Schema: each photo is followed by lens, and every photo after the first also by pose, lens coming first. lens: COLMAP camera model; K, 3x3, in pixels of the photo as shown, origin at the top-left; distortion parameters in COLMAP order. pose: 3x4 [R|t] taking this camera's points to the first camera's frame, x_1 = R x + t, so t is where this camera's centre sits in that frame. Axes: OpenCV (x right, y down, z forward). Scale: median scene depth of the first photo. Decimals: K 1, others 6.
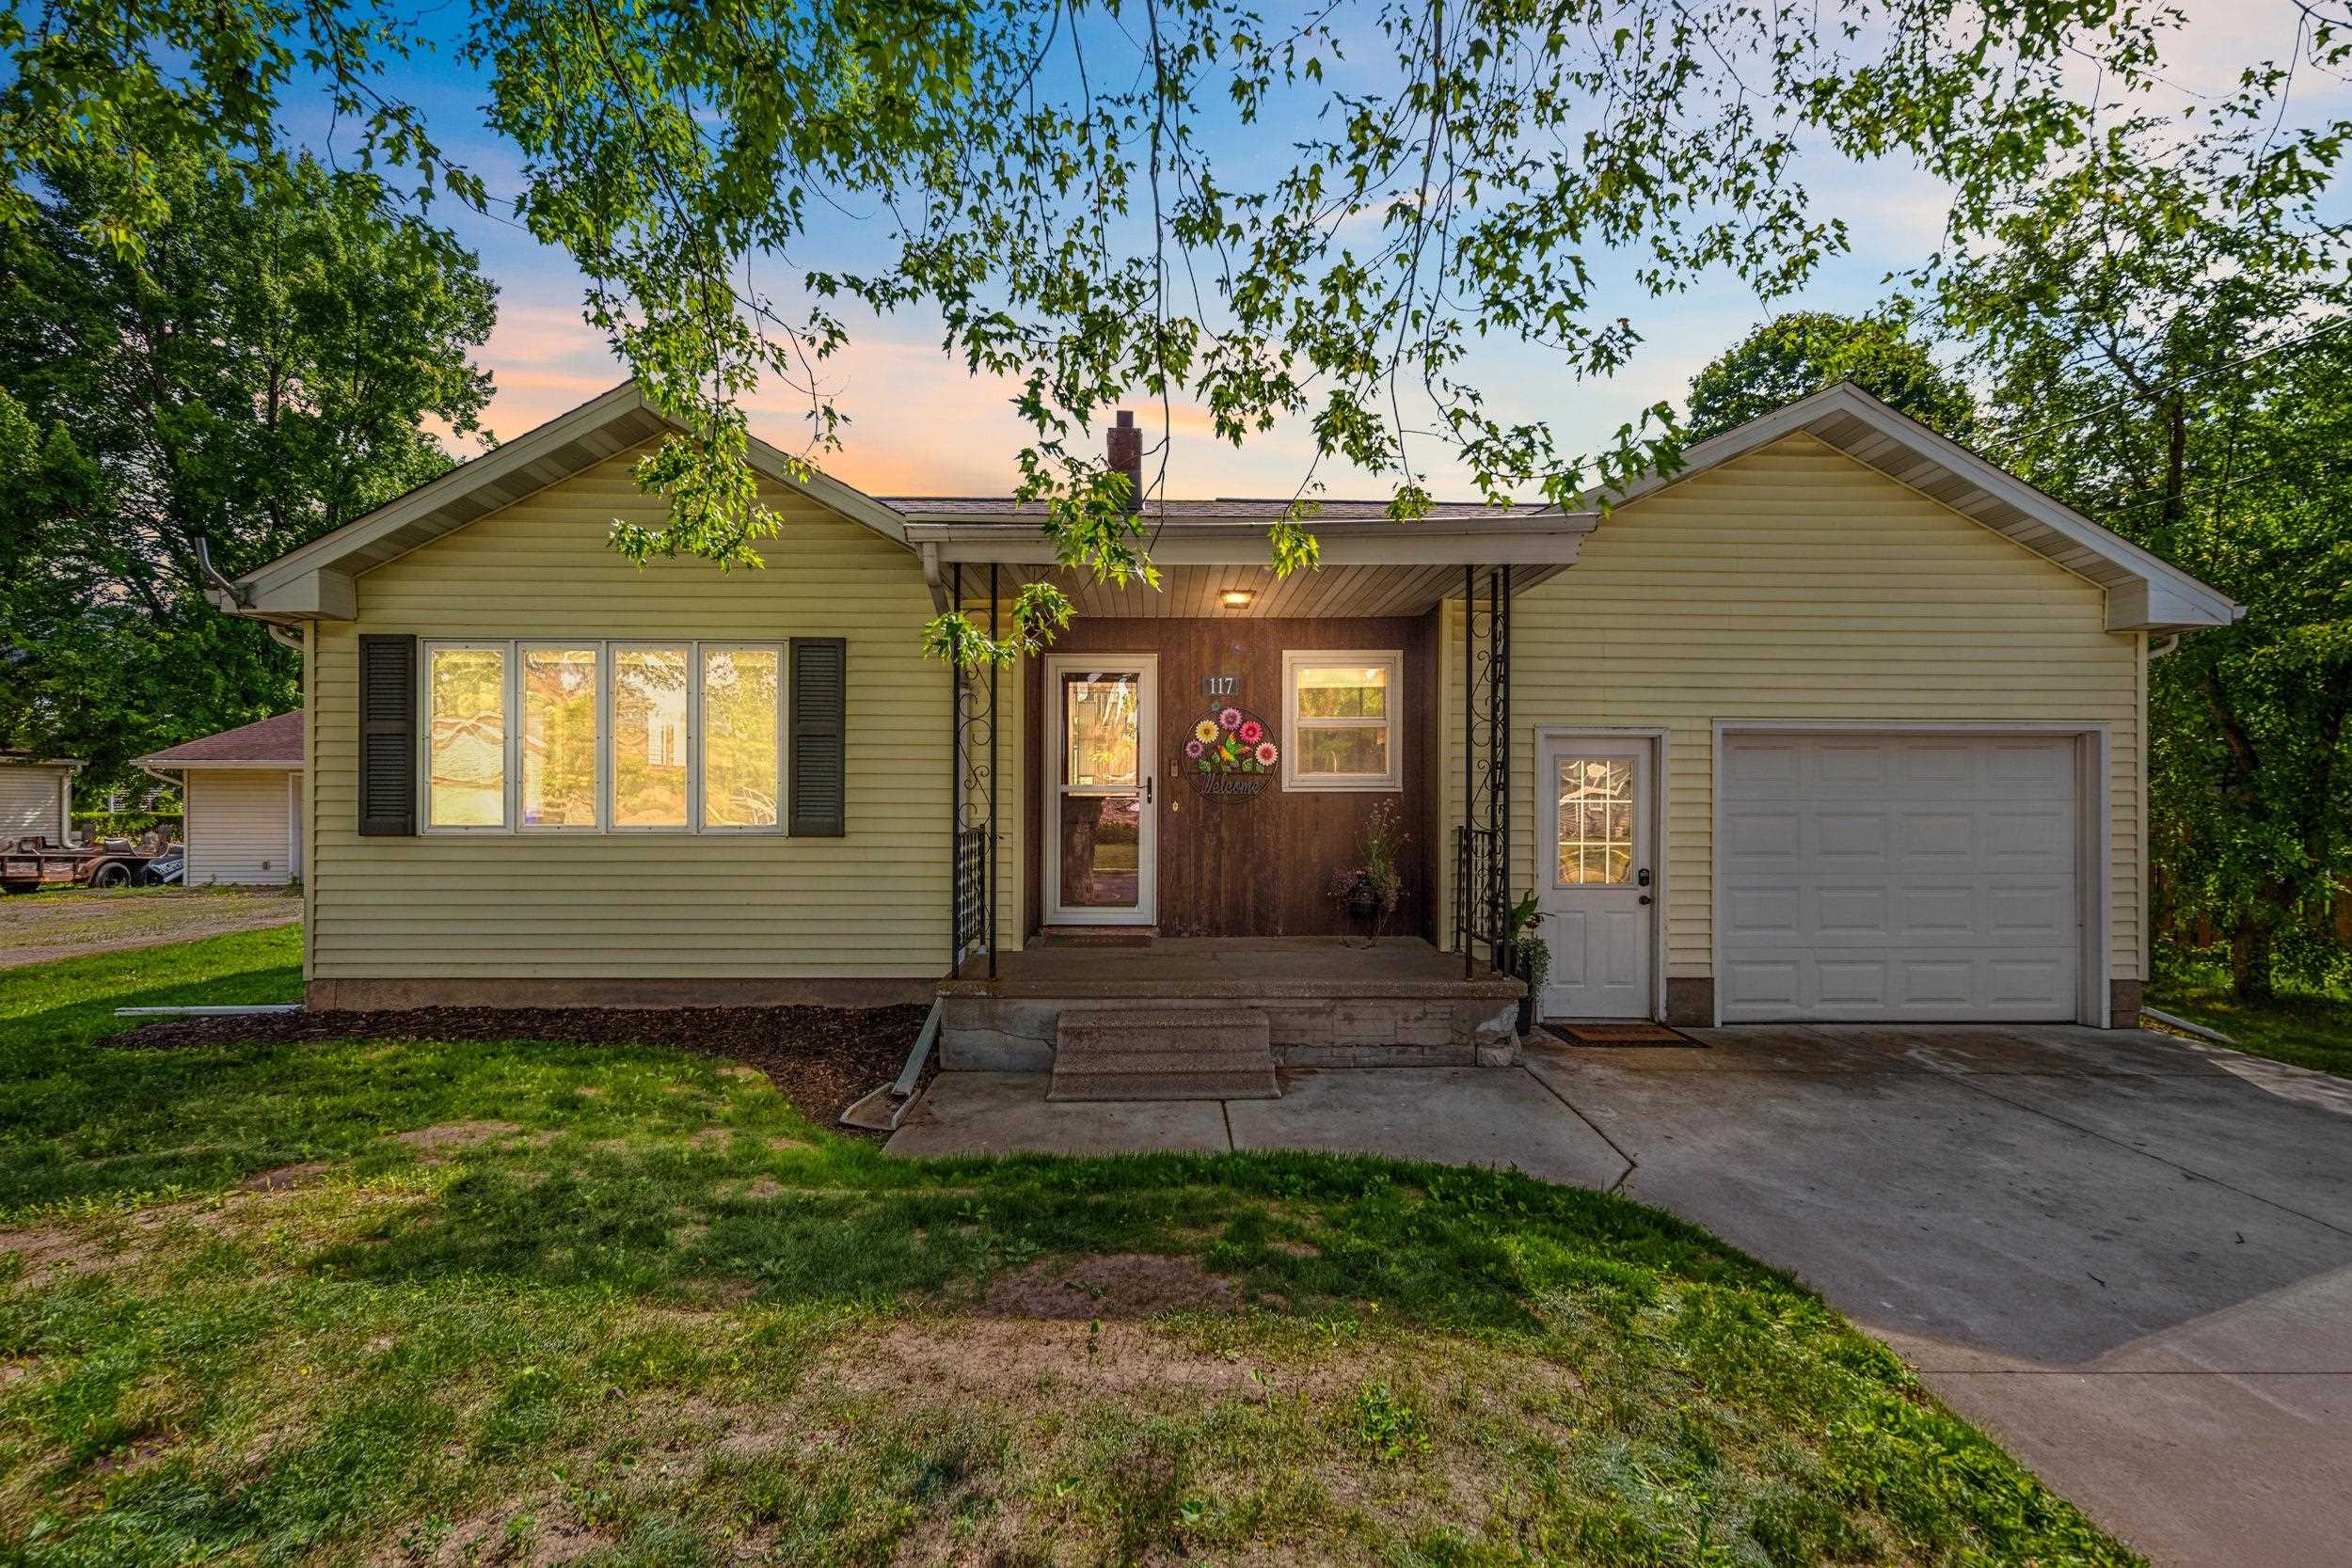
lens RADIAL K [[1027.2, 0, 1195.4], [0, 1027.2, 803.2], [0, 0, 1]] dist [0.006133, -0.001846]
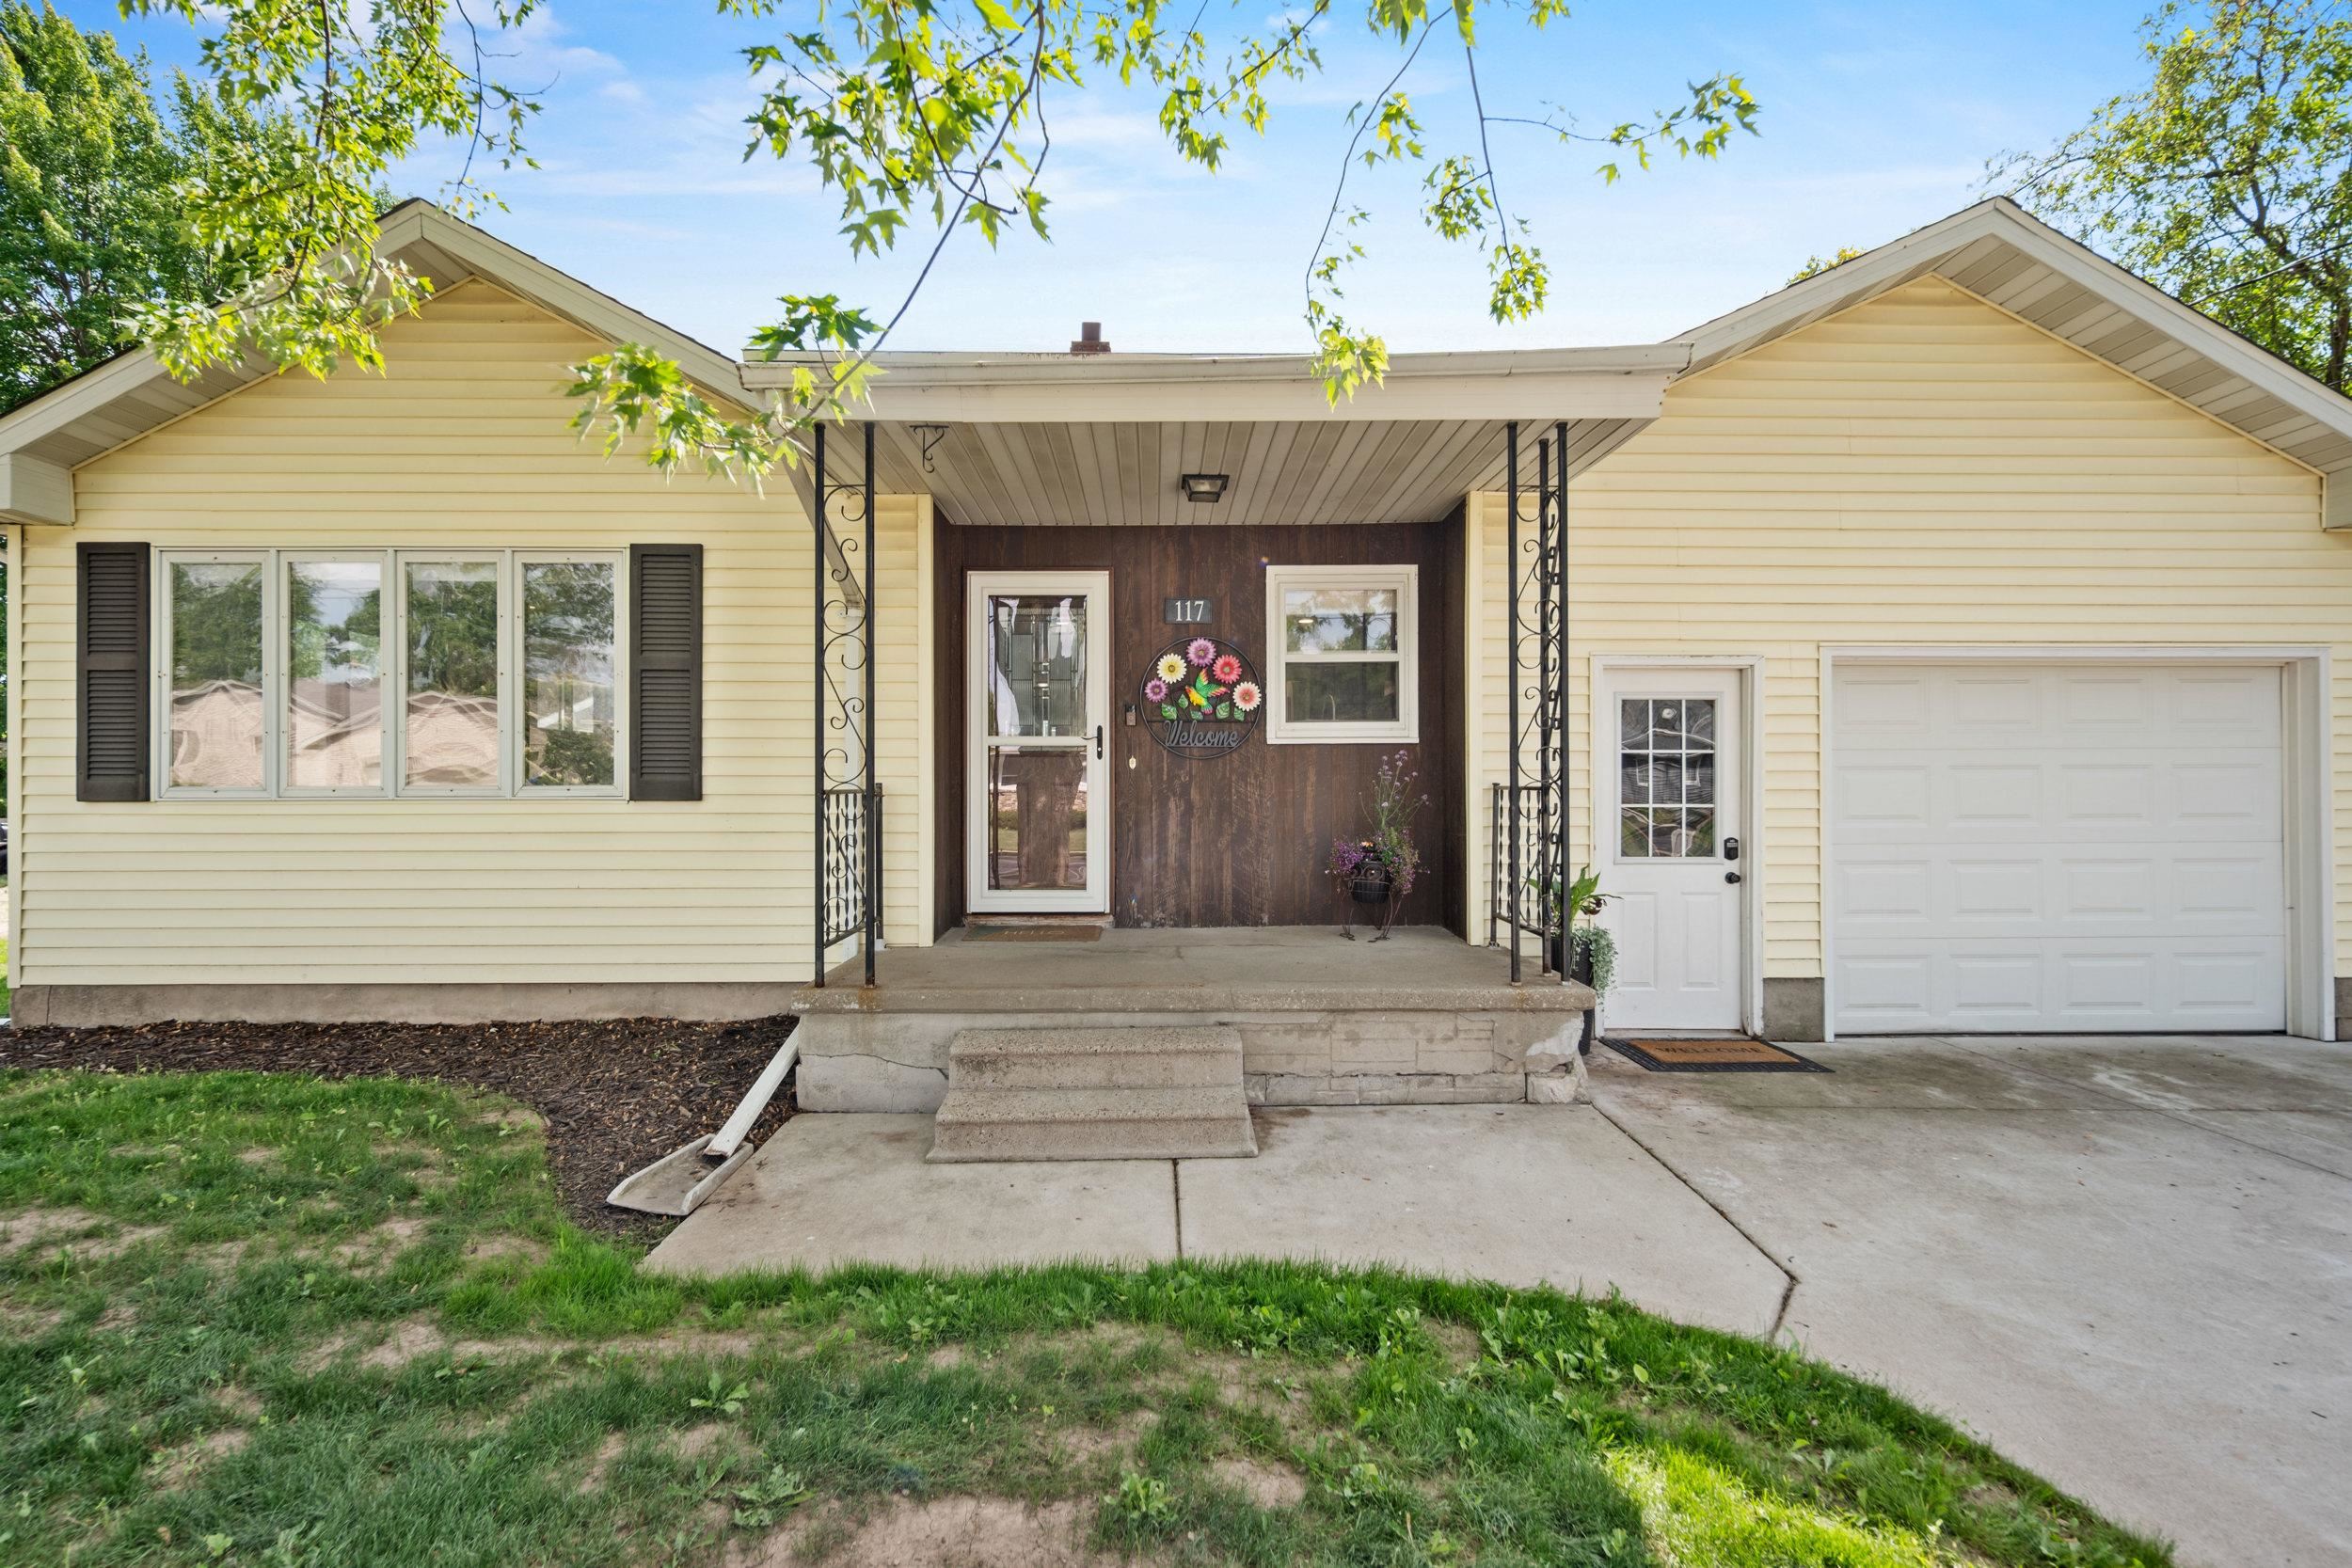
lens RADIAL K [[1027.2, 0, 1190.8], [0, 1027.2, 791.0], [0, 0, 1]] dist [0.006133, -0.001846]
pose [[0.999973, -0.004647, -0.005671, 0.033802], [0.004648, 0.999989, 0.000176, 0.027964], [0.005670, -0.000202, 0.999984, 0.231459]]
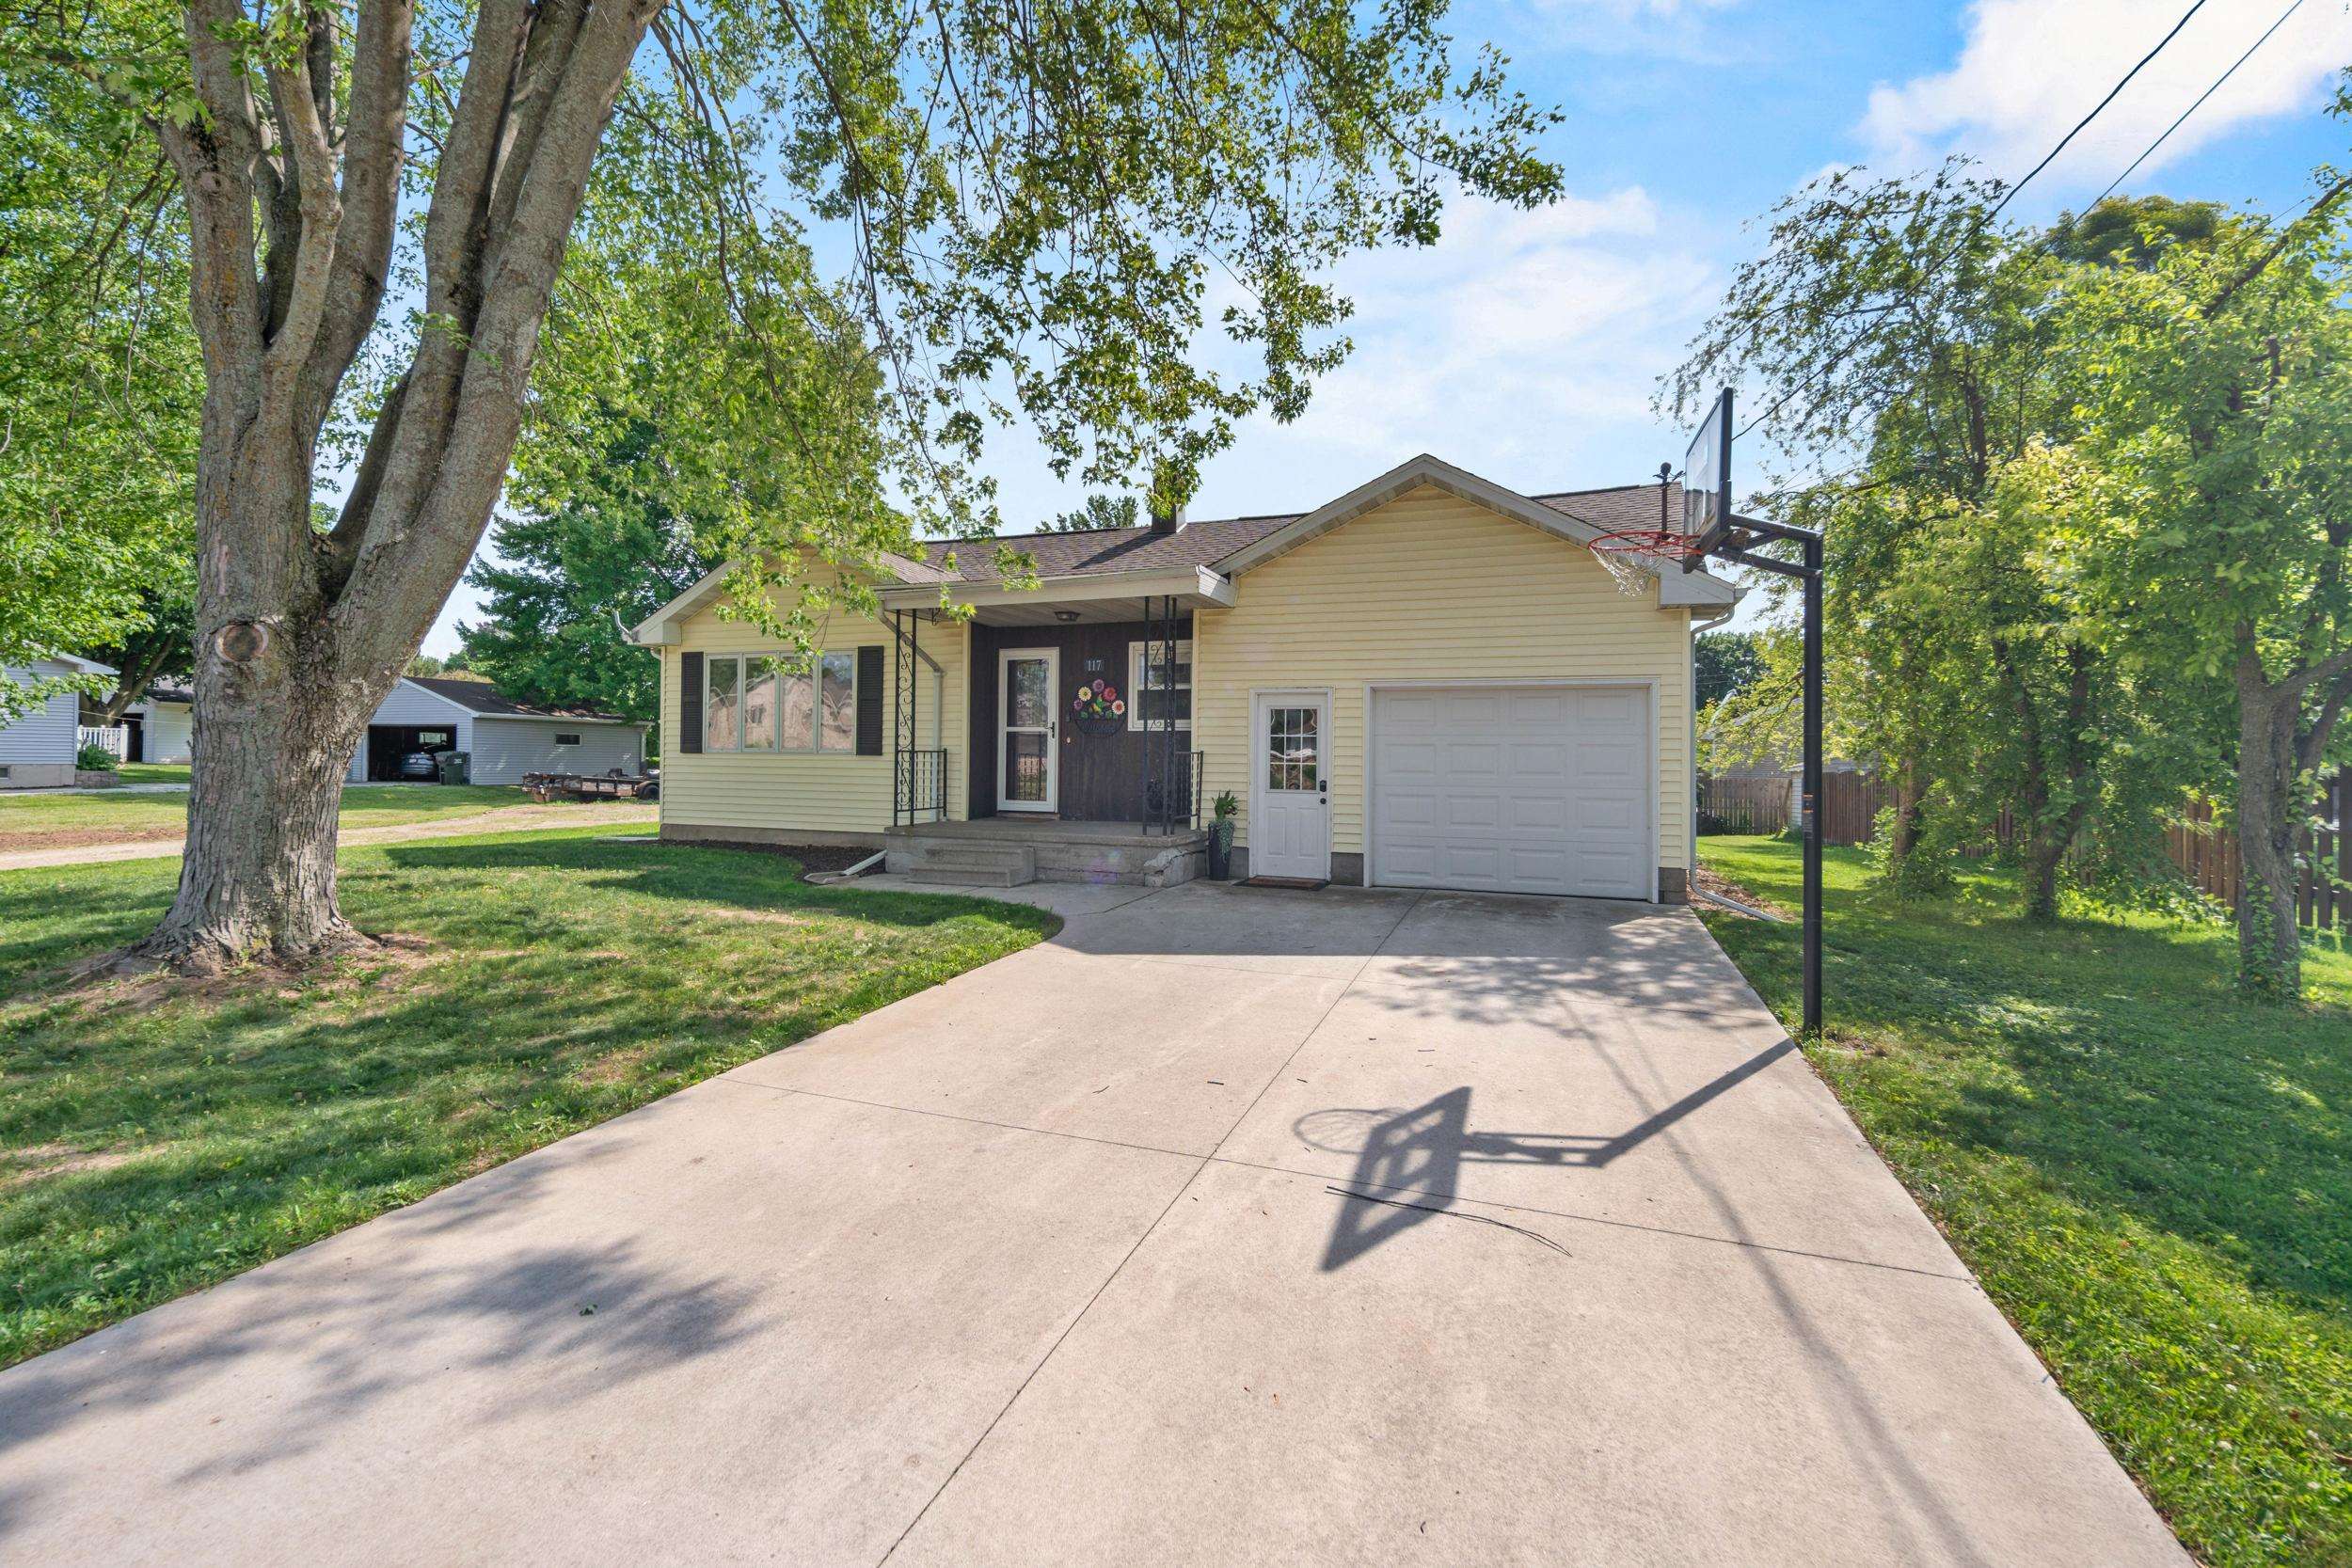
lens RADIAL K [[1027.2, 0, 1172.4], [0, 1027.2, 784.7], [0, 0, 1]] dist [0.006133, -0.001846]
pose [[0.926909, 0.016308, -0.374932, 0.843568], [-0.008066, 0.999690, 0.023541, 0.038468], [0.375199, -0.018796, 0.926754, -0.508438]]
